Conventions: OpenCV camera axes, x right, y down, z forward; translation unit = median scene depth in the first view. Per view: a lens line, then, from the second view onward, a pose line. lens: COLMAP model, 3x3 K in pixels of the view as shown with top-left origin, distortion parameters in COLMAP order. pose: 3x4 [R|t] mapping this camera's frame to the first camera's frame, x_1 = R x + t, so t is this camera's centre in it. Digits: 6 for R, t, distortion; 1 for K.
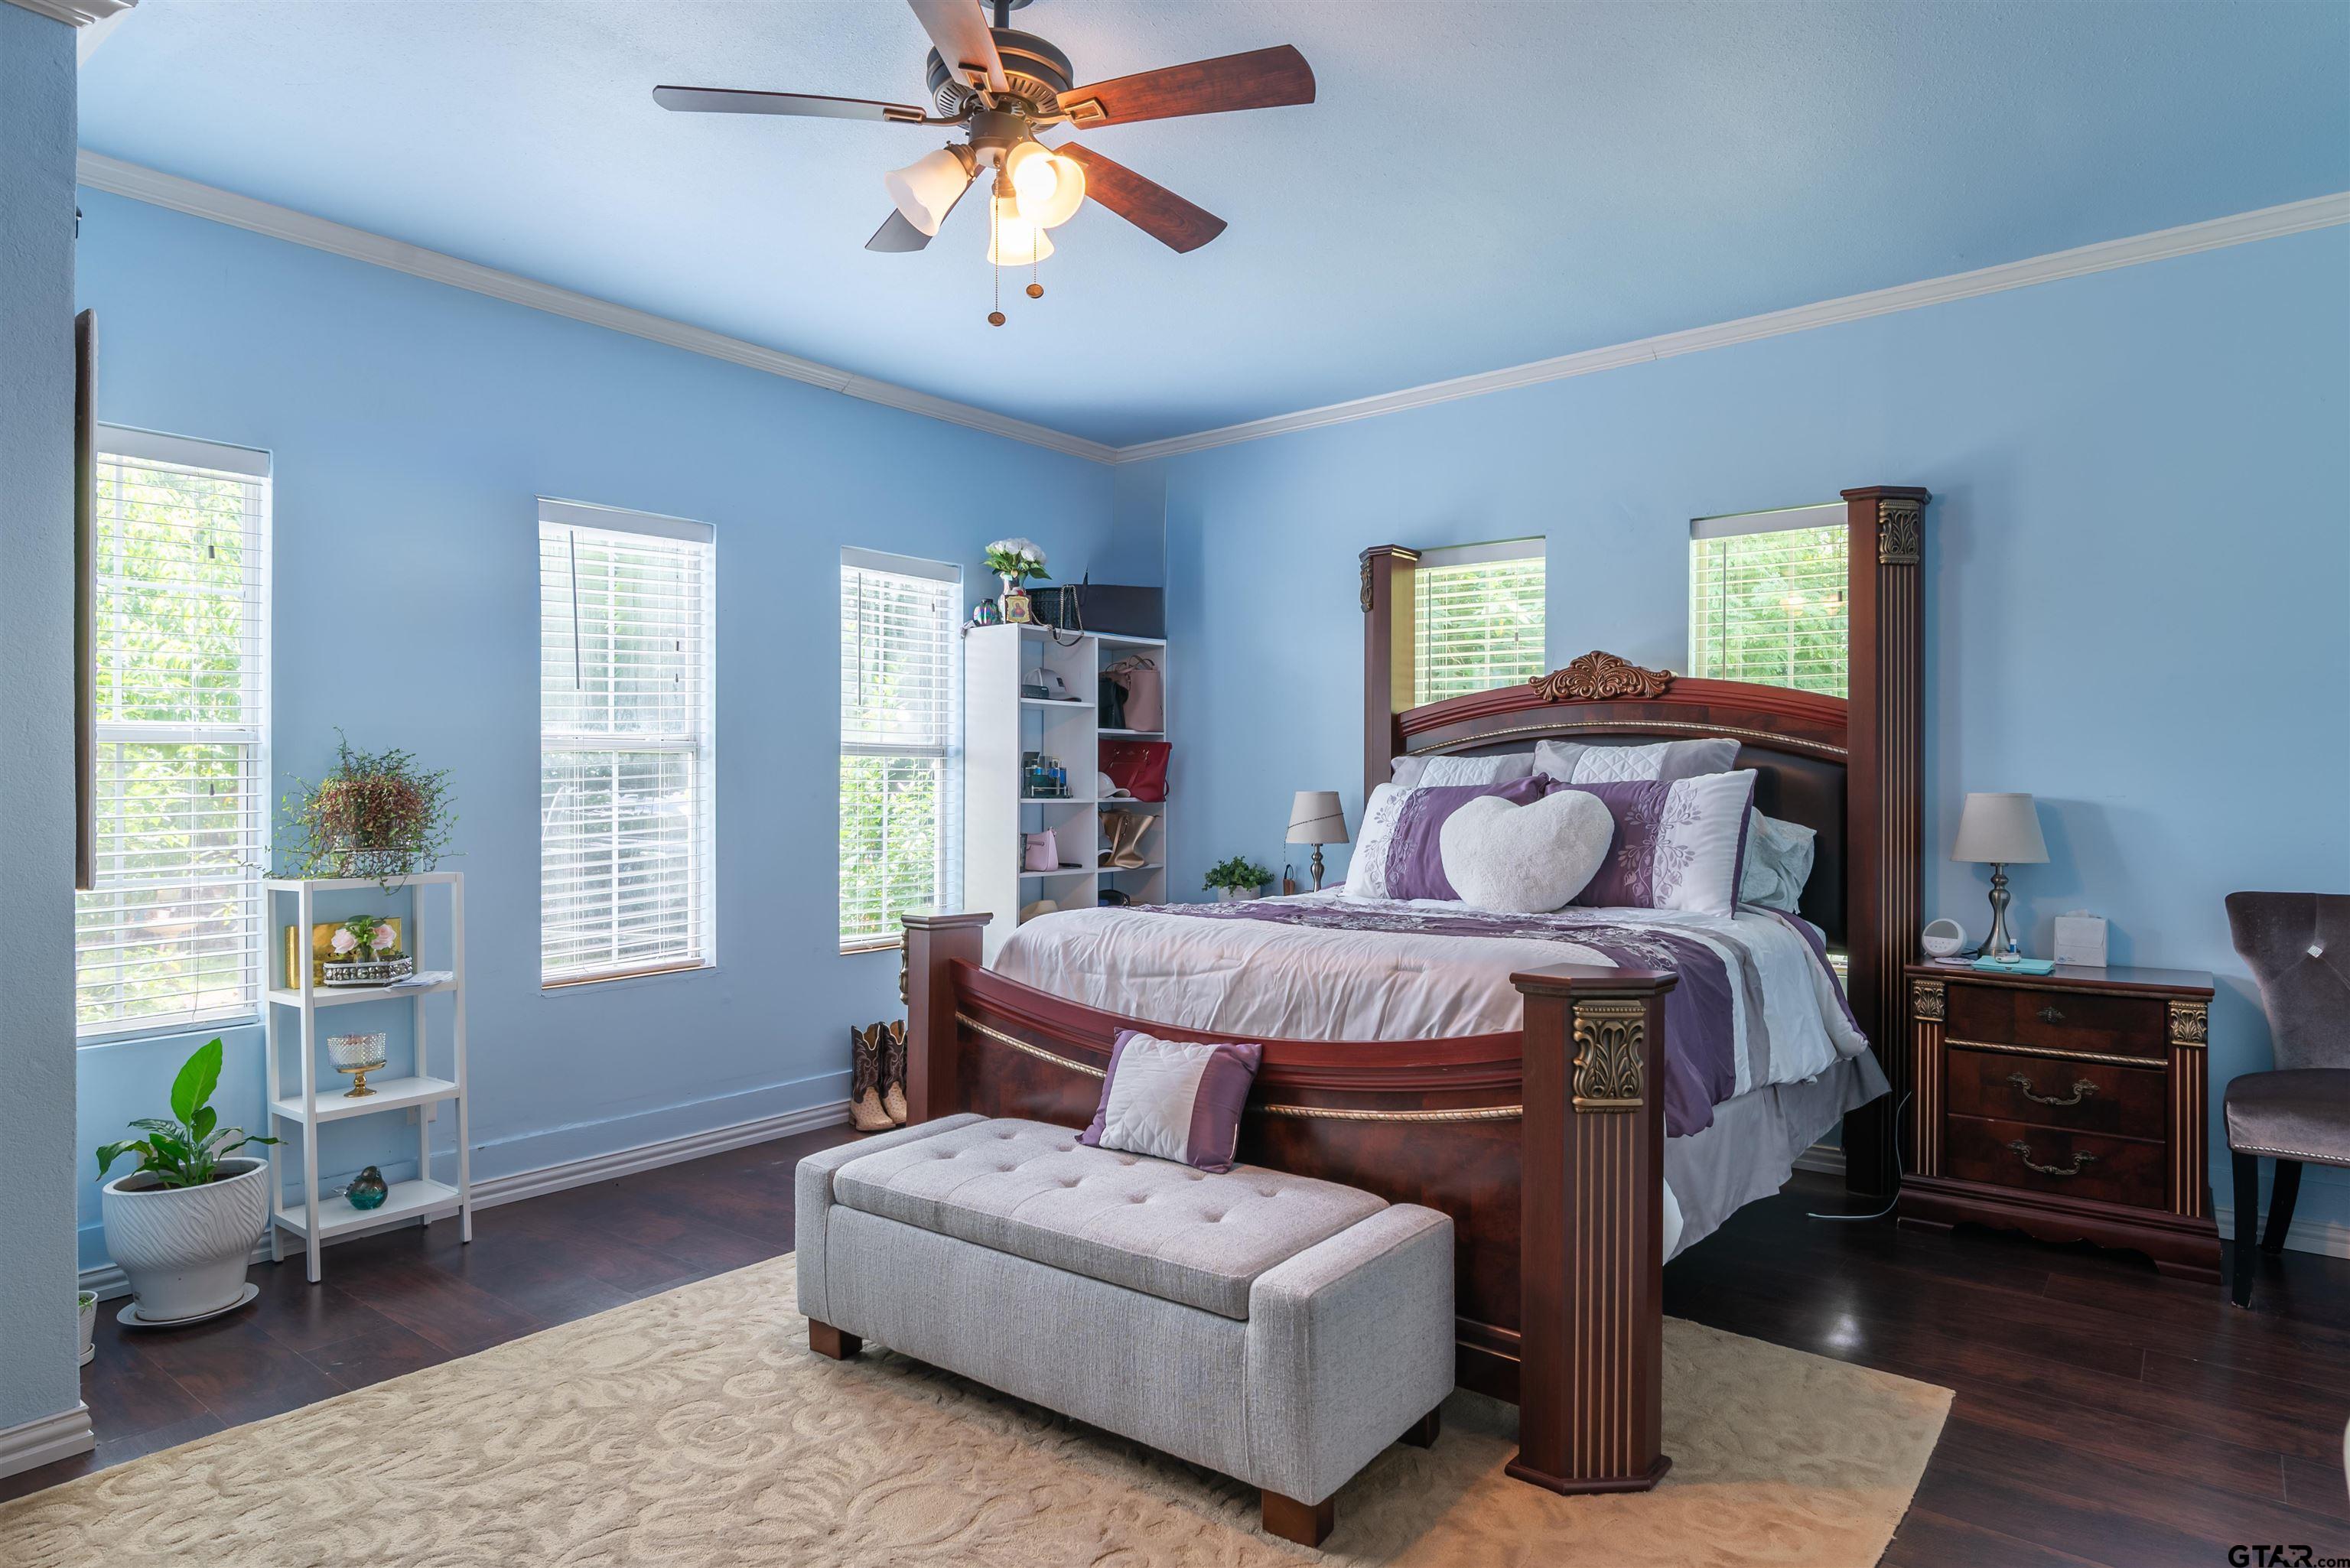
lens RADIAL K [[1296.9, 0, 1174.7], [0, 1296.9, 783.4], [0, 0, 1]] dist [-0.012329, 0.001783]
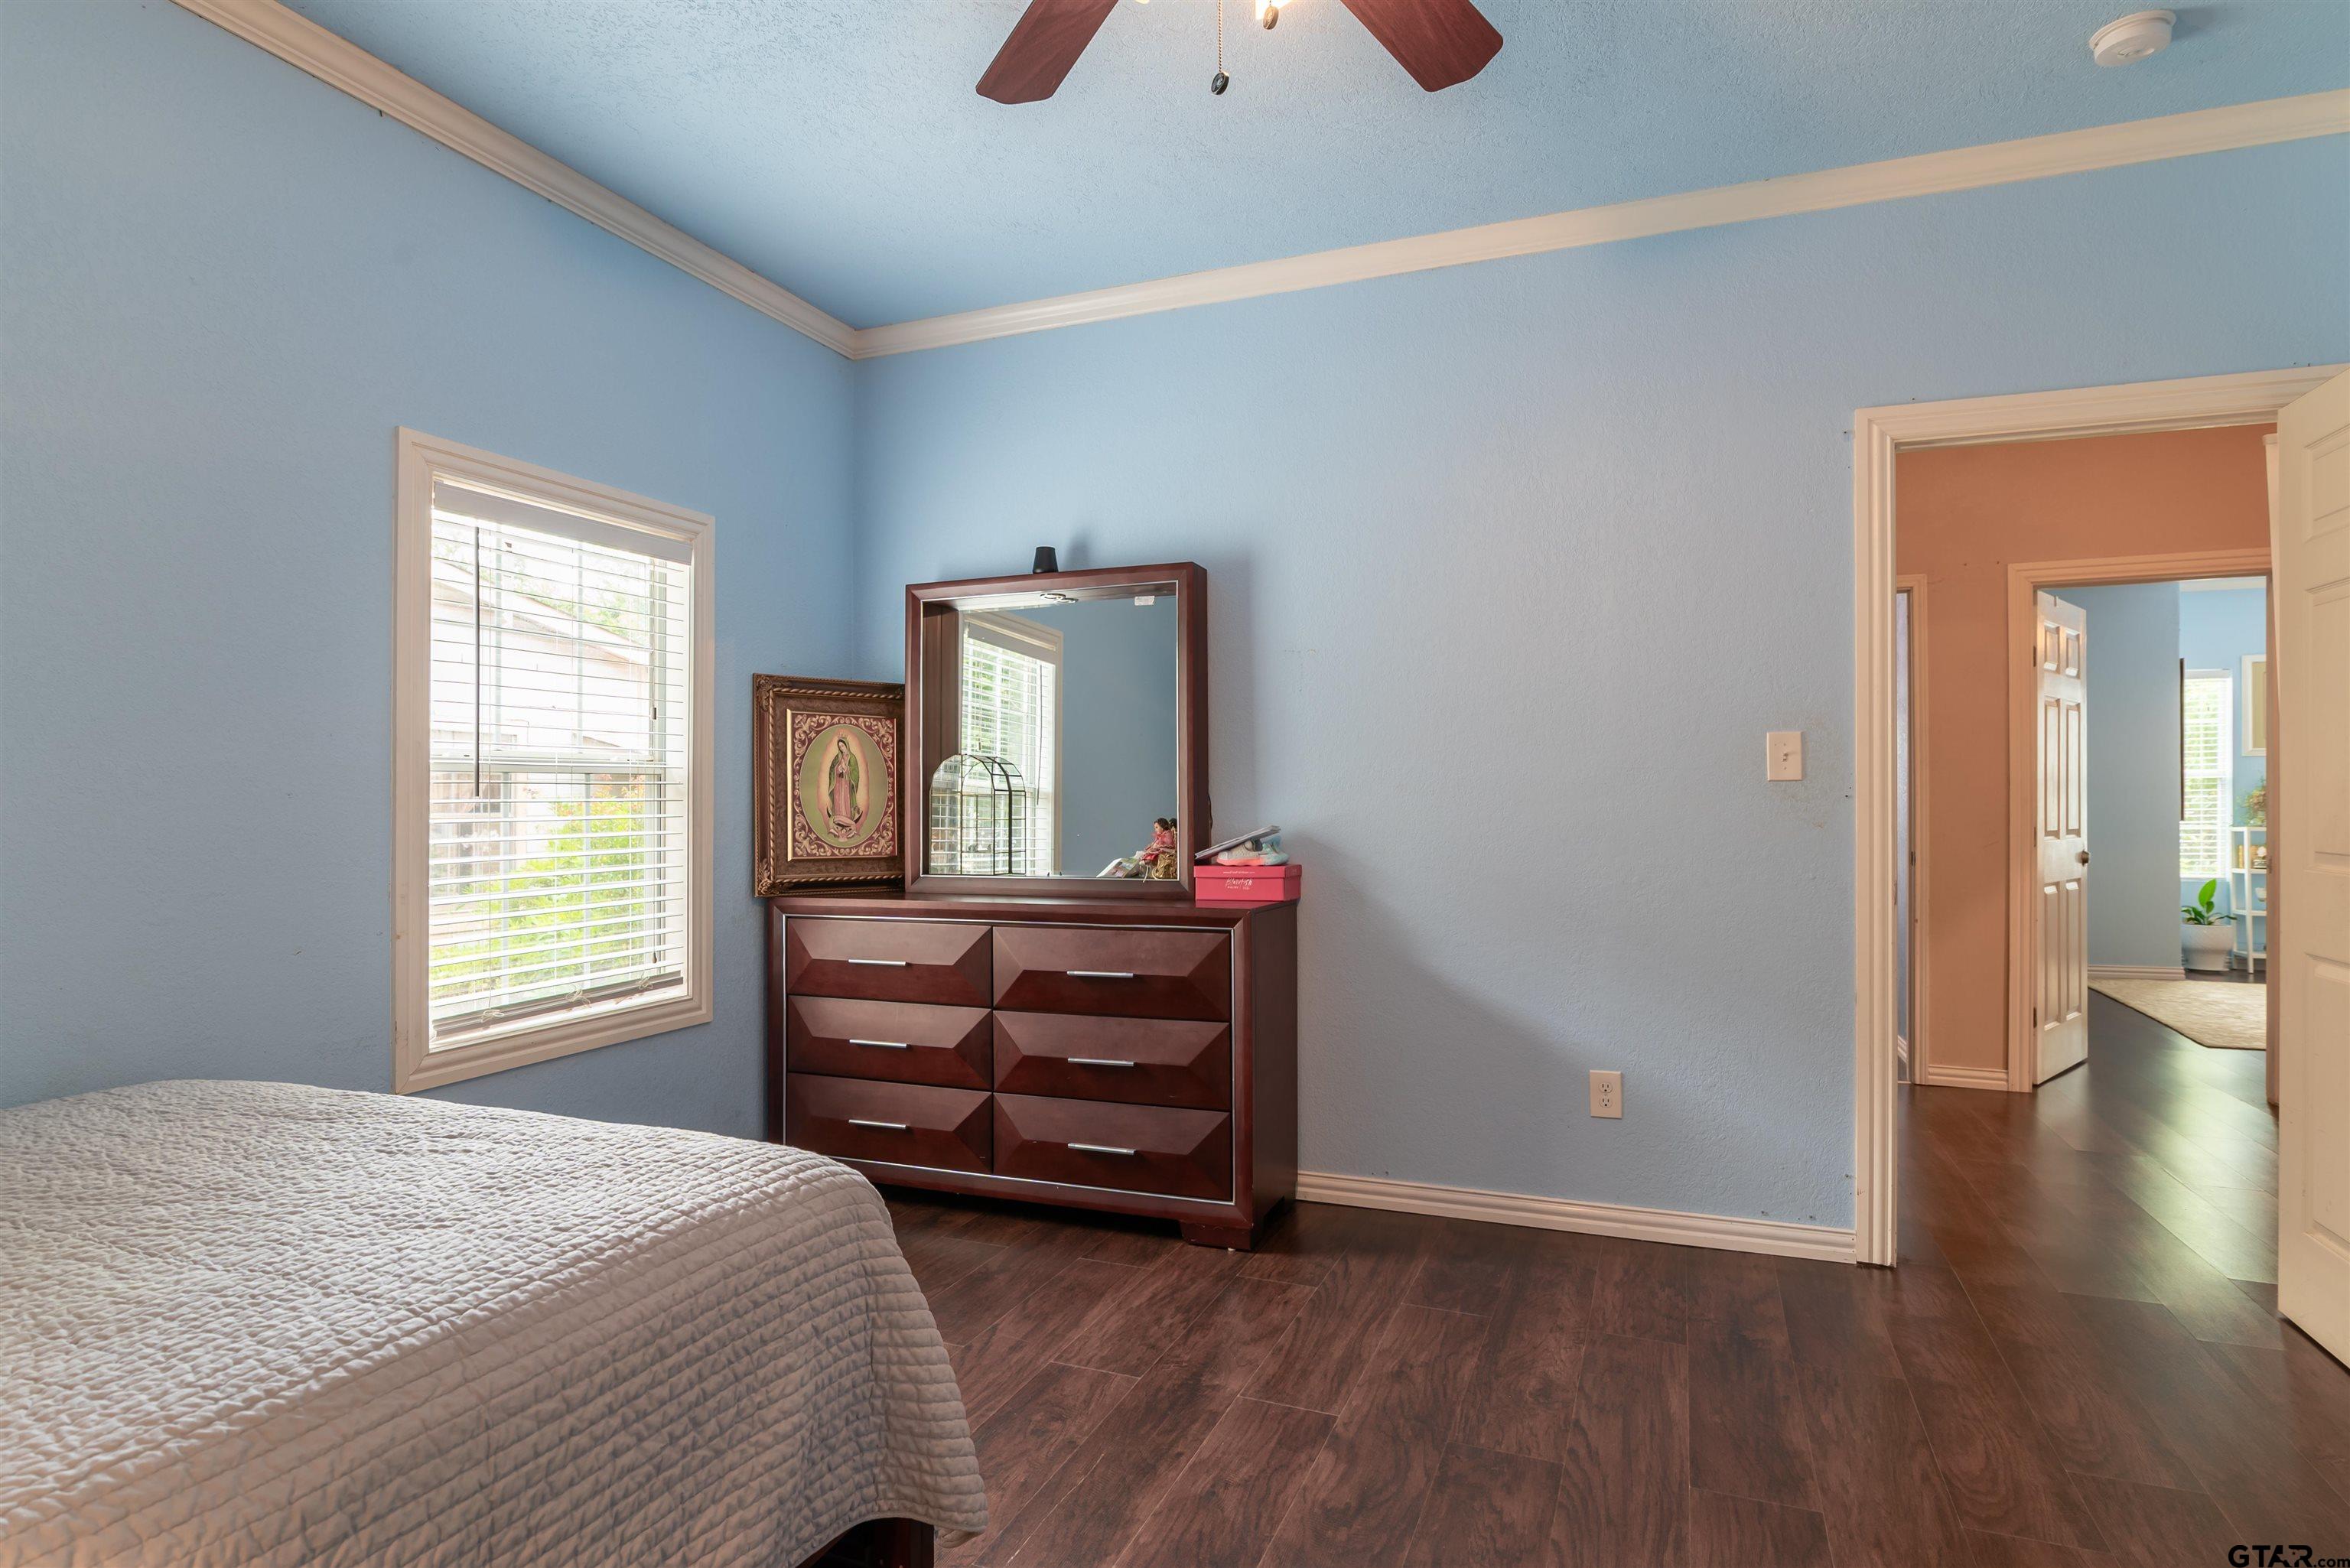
lens RADIAL K [[1280.2, 0, 1185.0], [0, 1280.2, 795.1], [0, 0, 1]] dist [0.001341, 0.001073]
pose [[0.289977, -0.000311, -0.957034, 1.231541], [0.000286, 1.000000, -0.000238, 0.009302], [0.957034, -0.000205, 0.289977, -1.878633]]
